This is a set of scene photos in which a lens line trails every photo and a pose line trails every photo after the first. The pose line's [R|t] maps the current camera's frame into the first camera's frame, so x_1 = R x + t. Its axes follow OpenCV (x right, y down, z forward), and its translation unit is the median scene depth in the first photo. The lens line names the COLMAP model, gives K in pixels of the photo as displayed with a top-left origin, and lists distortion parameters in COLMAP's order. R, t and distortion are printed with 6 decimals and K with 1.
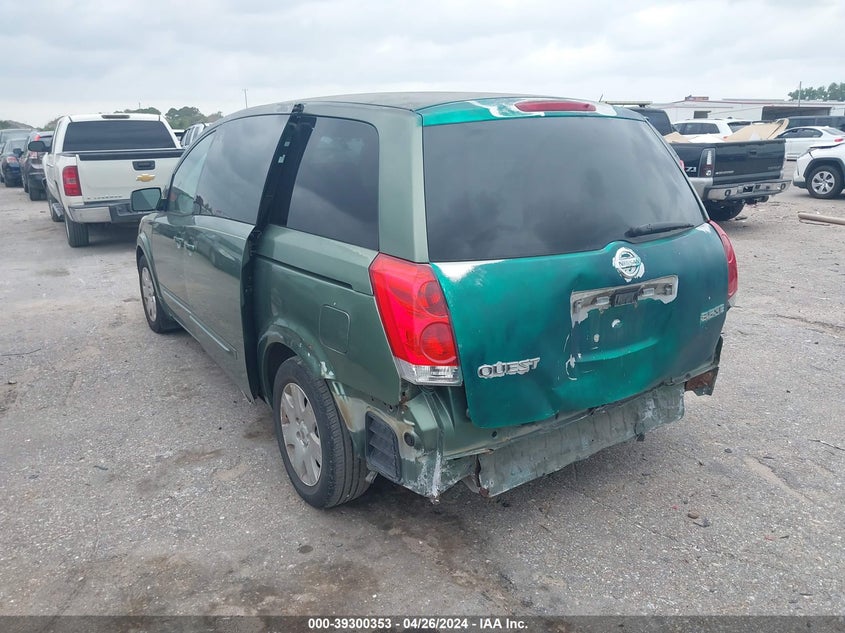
lens RADIAL K [[642.6, 0, 422.5], [0, 642.6, 316.5], [0, 0, 1]] dist [0.002447, 0.002053]
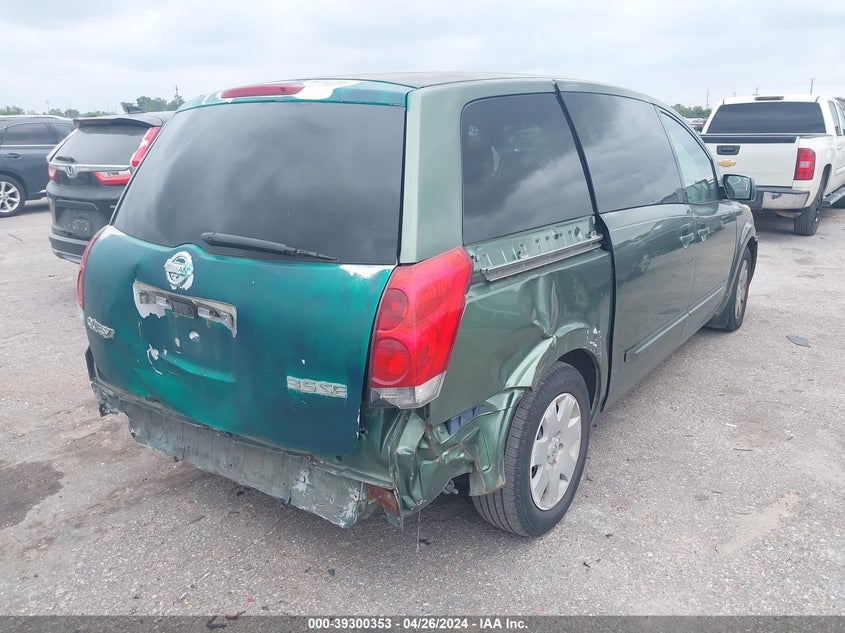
lens RADIAL K [[642.6, 0, 422.5], [0, 642.6, 316.5], [0, 0, 1]] dist [0.002447, 0.002053]
pose [[0.410966, 0.276458, -0.868722, 0.280108], [-0.253287, 0.950019, 0.182507, -0.060372], [0.875758, 0.145032, 0.460449, 0.201397]]
